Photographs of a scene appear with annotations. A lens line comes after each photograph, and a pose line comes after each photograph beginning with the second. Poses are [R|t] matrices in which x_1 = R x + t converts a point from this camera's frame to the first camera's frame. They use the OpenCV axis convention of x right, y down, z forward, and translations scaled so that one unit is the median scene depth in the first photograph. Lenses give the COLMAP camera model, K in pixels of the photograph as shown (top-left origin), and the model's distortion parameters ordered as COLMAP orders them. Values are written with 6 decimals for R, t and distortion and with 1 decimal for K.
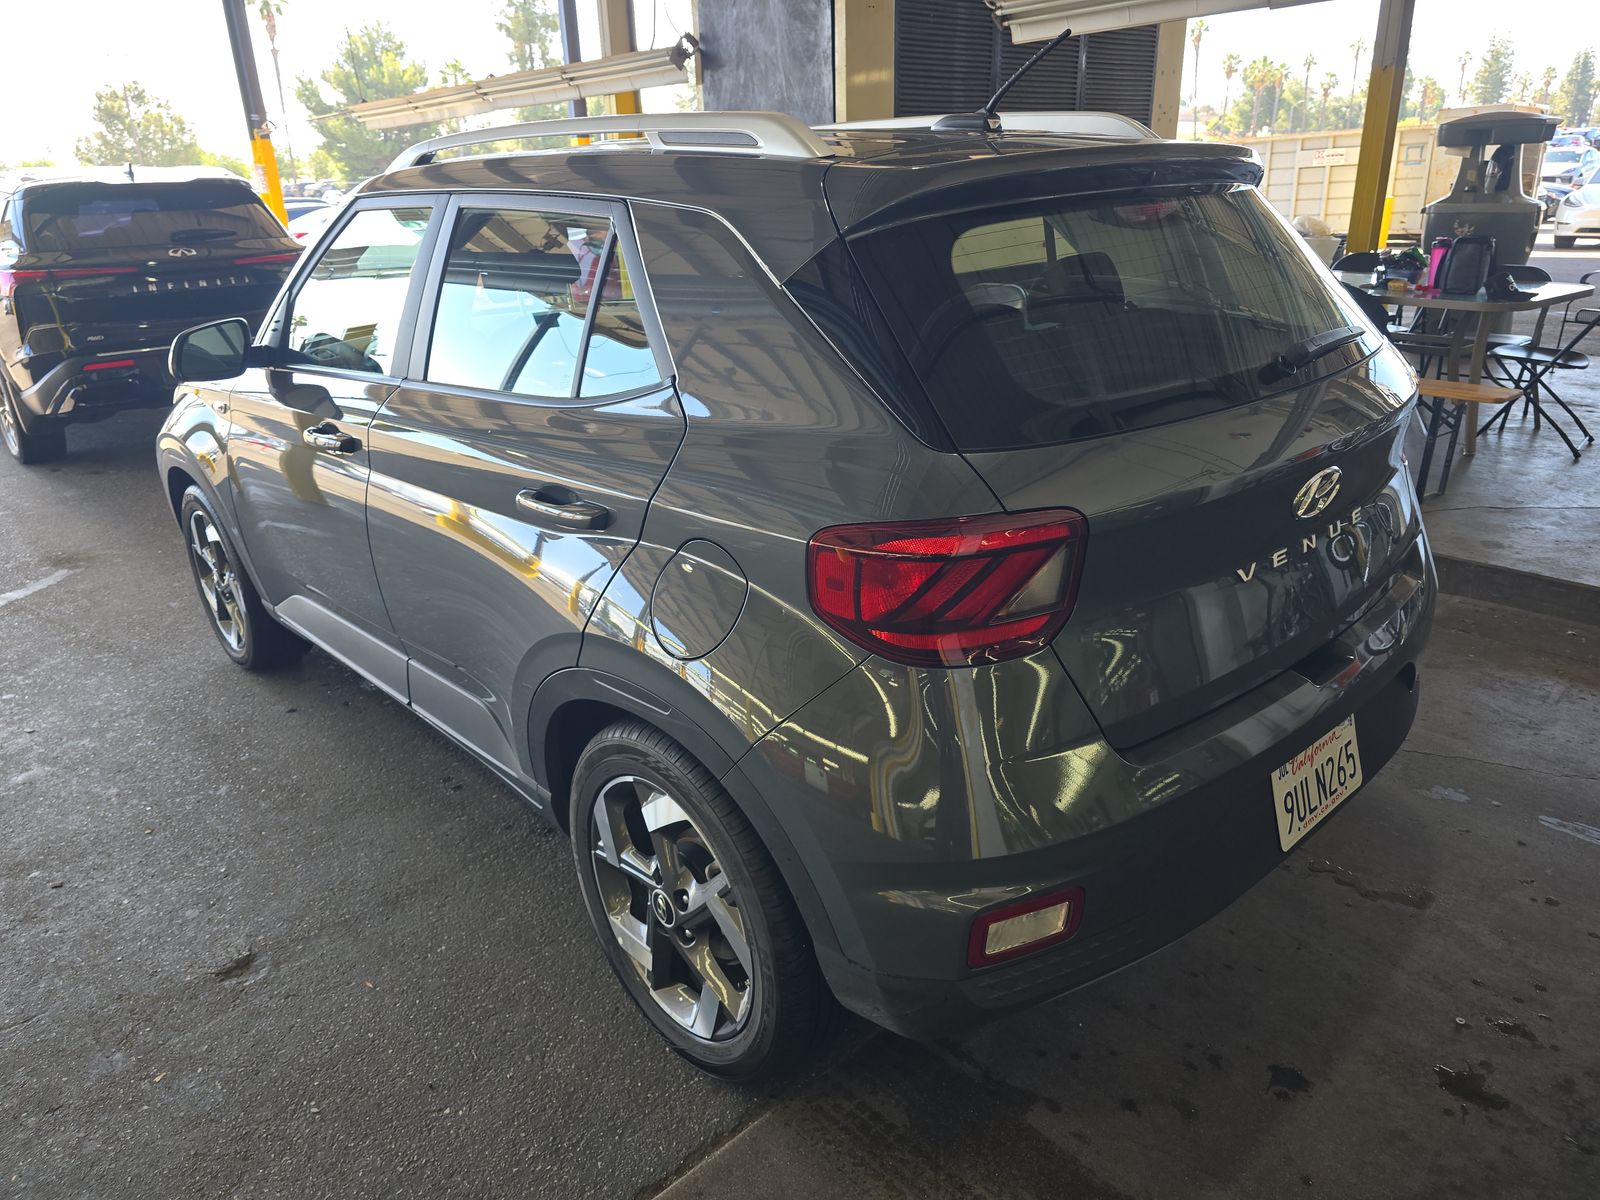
lens RADIAL K [[1117.3, 0, 808.0], [0, 1117.3, 600.4], [0, 0, 1]] dist [0.054355, -0.044157]
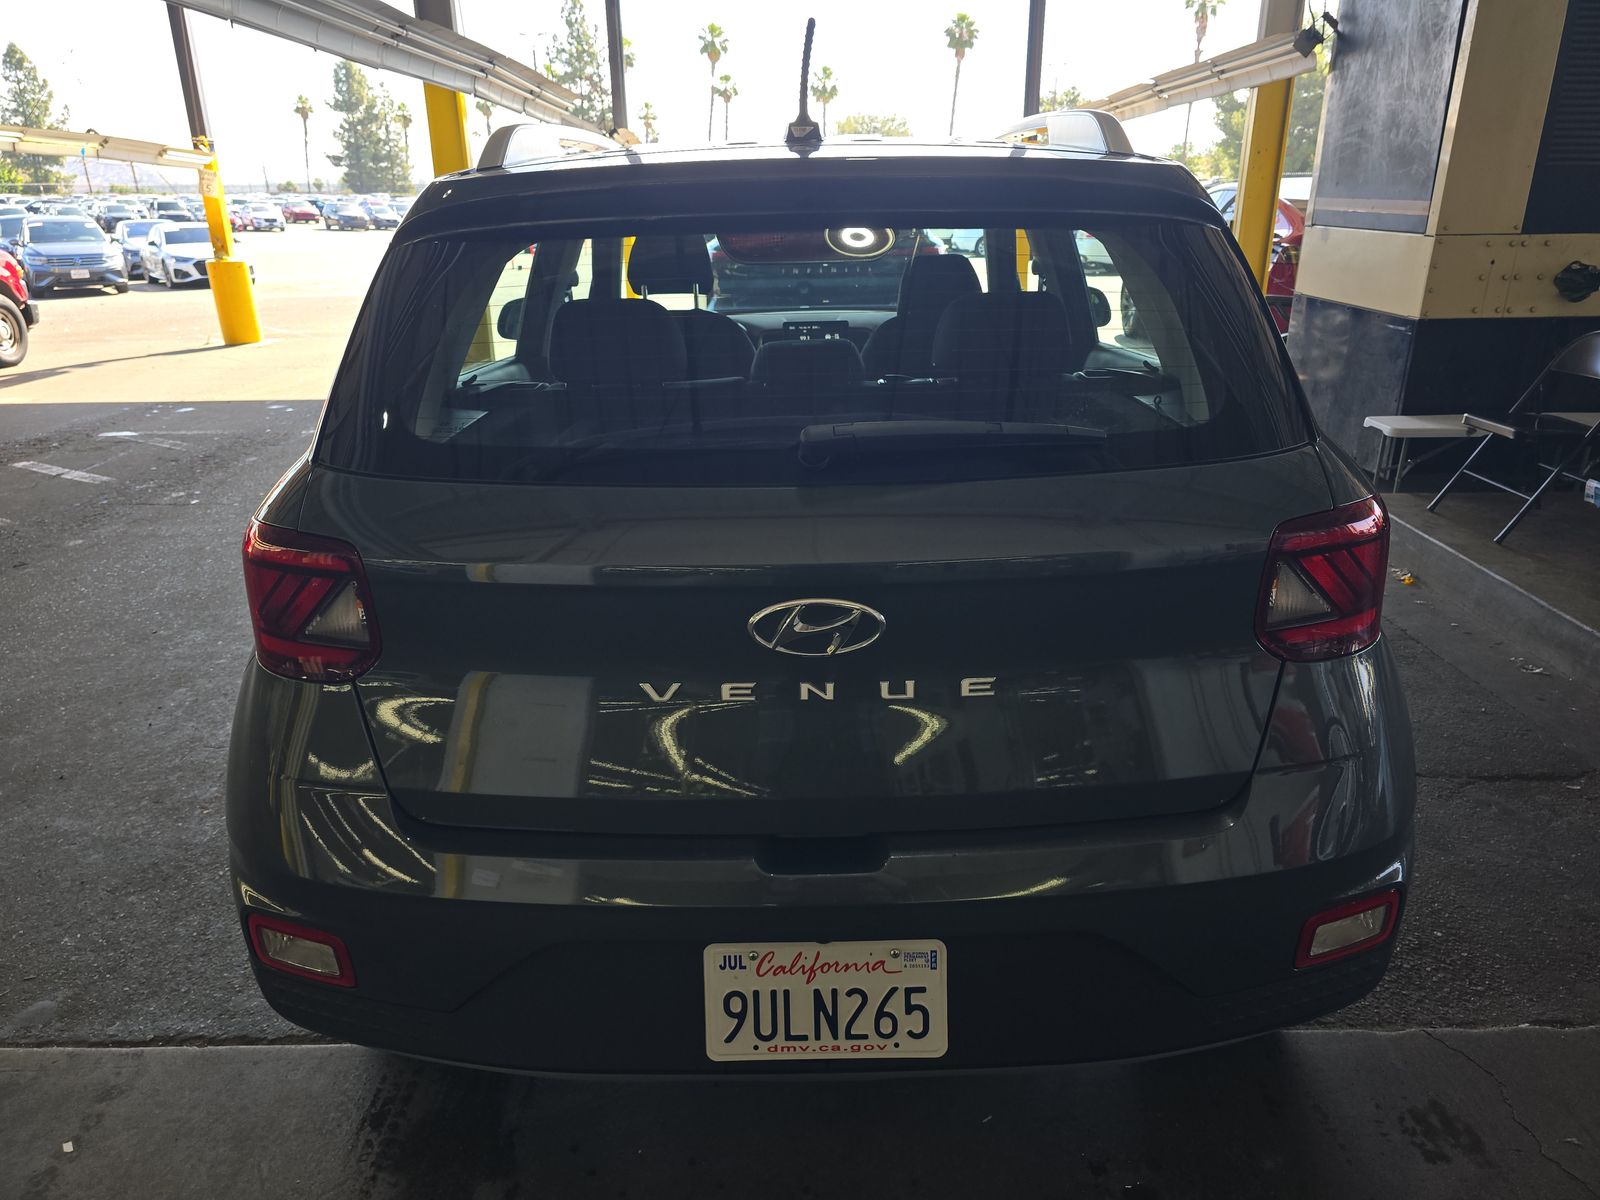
lens RADIAL K [[1117.3, 0, 808.0], [0, 1117.3, 600.4], [0, 0, 1]] dist [0.054355, -0.044157]
pose [[0.731748, 0.257808, -0.630935, 0.273968], [-0.255922, 0.961896, 0.096229, -0.054847], [0.631703, 0.091055, 0.769845, 0.128026]]
